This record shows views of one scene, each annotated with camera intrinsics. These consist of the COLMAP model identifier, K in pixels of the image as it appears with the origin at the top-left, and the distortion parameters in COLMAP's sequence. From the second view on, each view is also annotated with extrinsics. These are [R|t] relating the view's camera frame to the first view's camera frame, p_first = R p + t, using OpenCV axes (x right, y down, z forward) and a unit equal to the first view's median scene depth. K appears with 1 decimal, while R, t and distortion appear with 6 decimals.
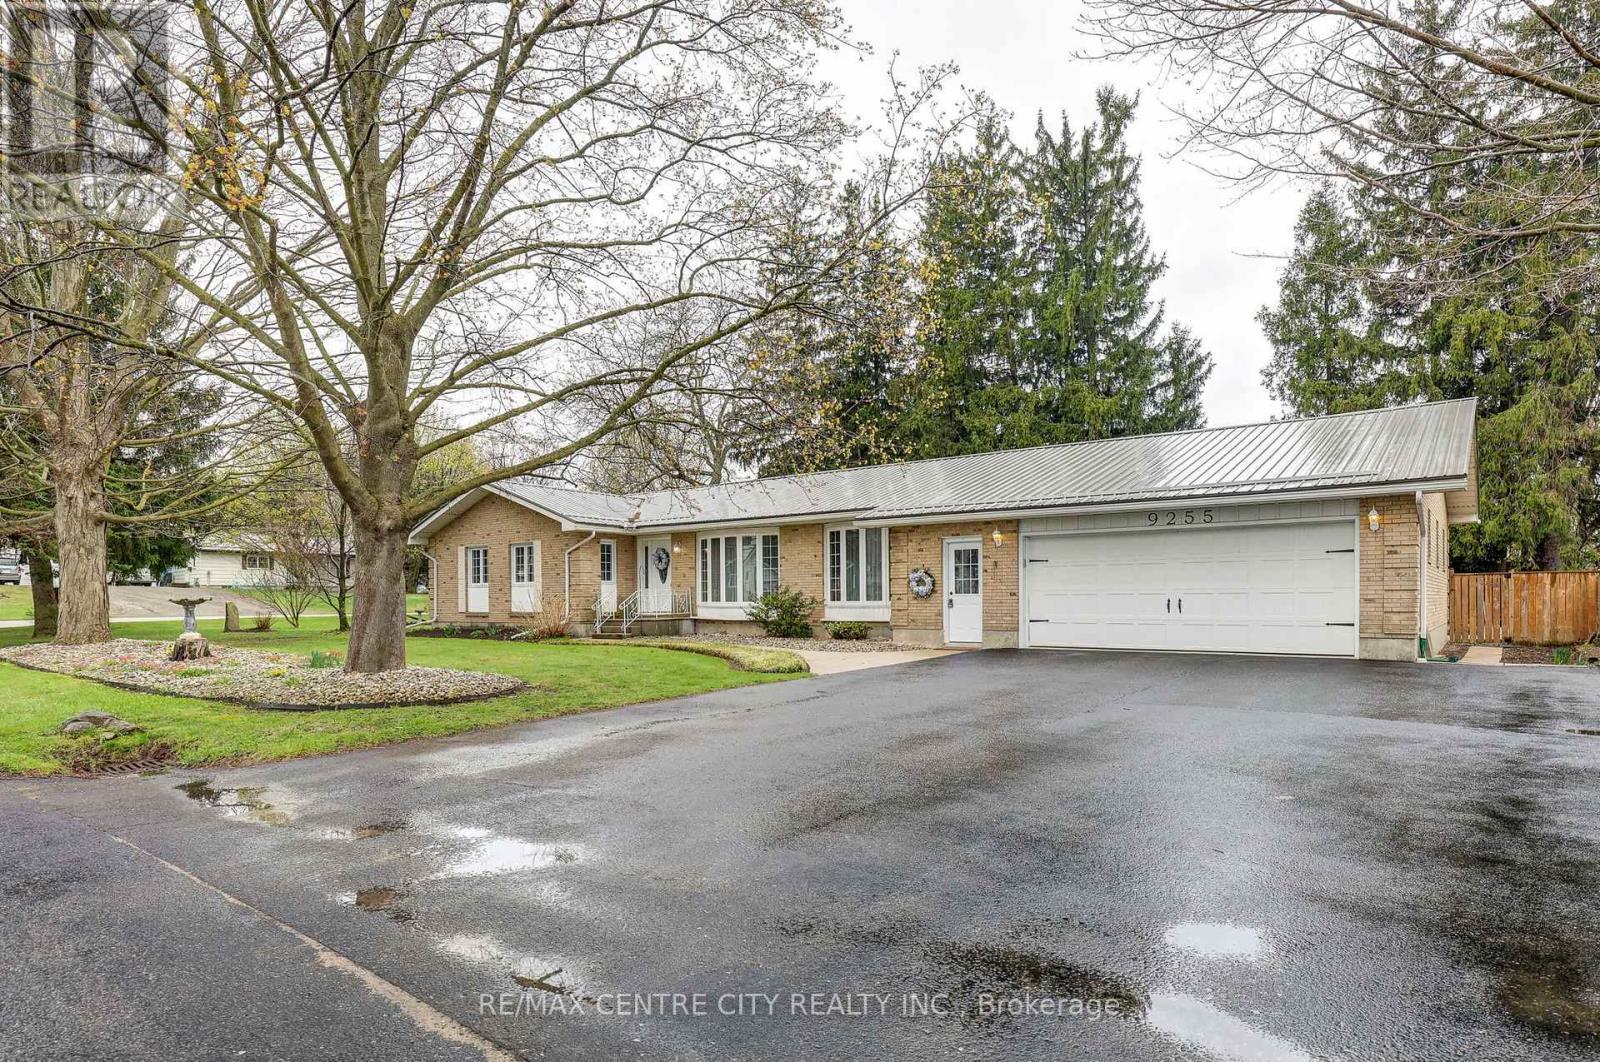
lens RADIAL K [[741.3, 0, 801.7], [0, 741.3, 520.6], [0, 0, 1]] dist [-0.000300, 0.001245]
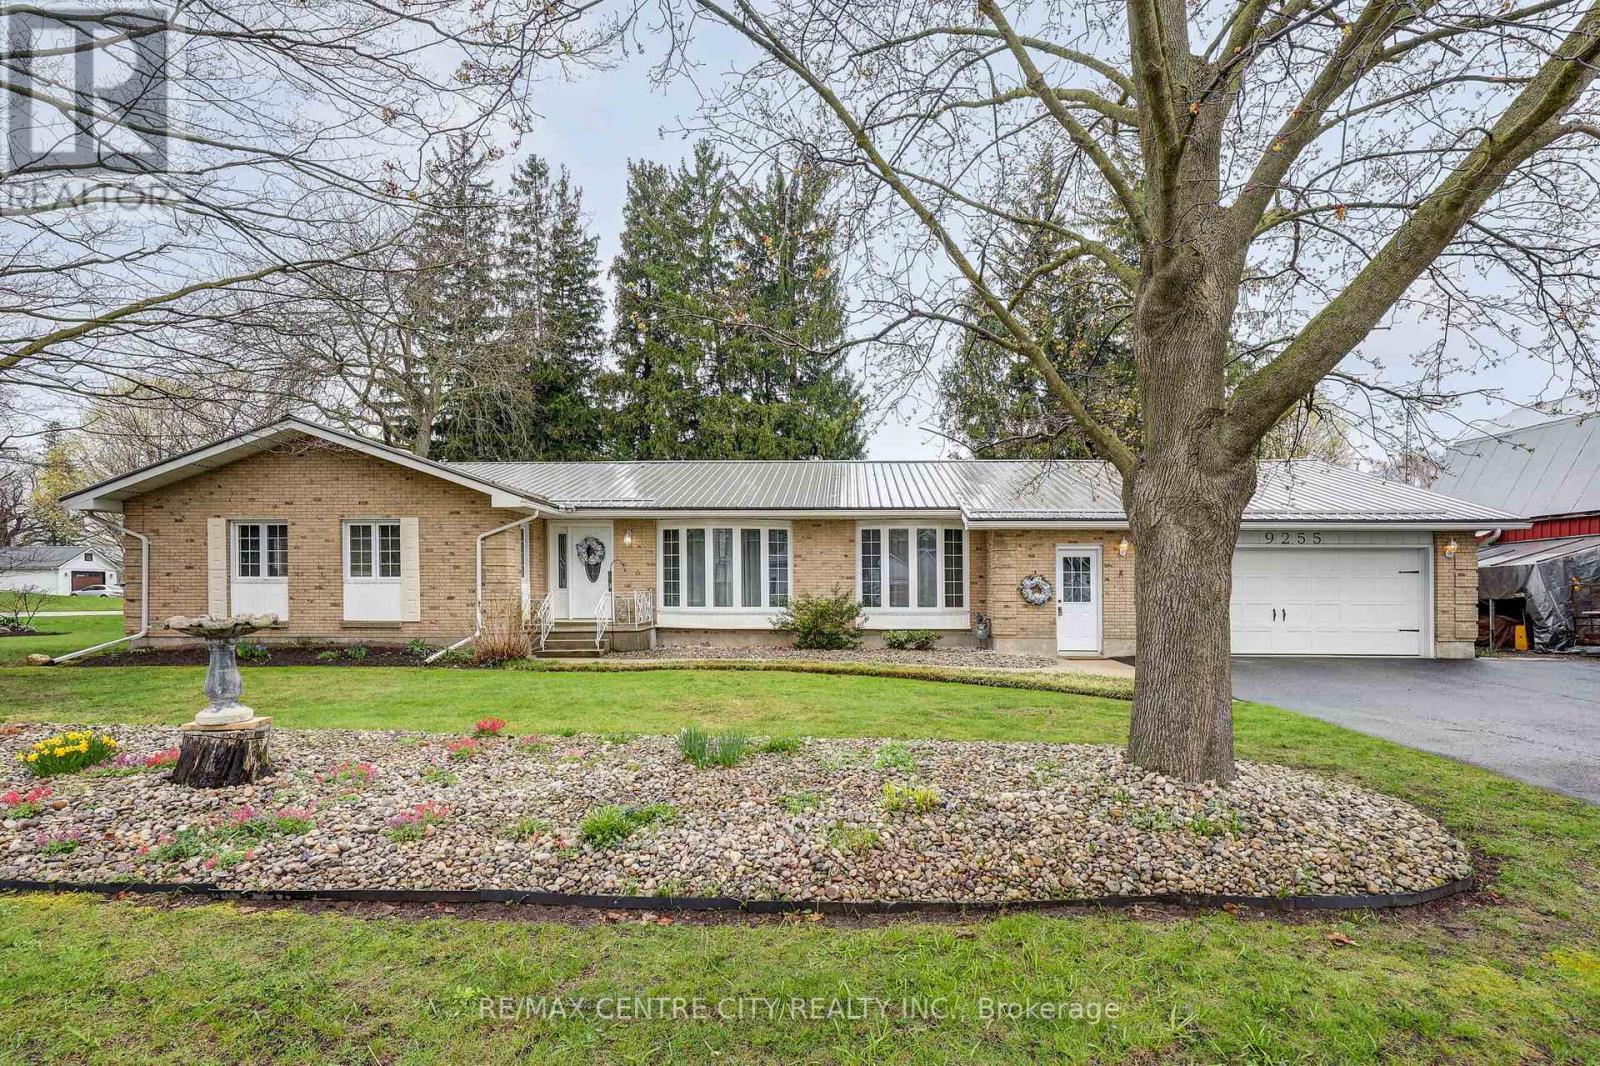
lens RADIAL K [[736.1, 0, 800.0], [0, 736.1, 493.4], [0, 0, 1]] dist [0.001119, 0.000321]
pose [[0.866087, 0.086289, 0.492390, -0.403702], [-0.063322, 0.995992, -0.063163, 0.026755], [-0.495867, 0.023525, 0.868080, 0.216431]]
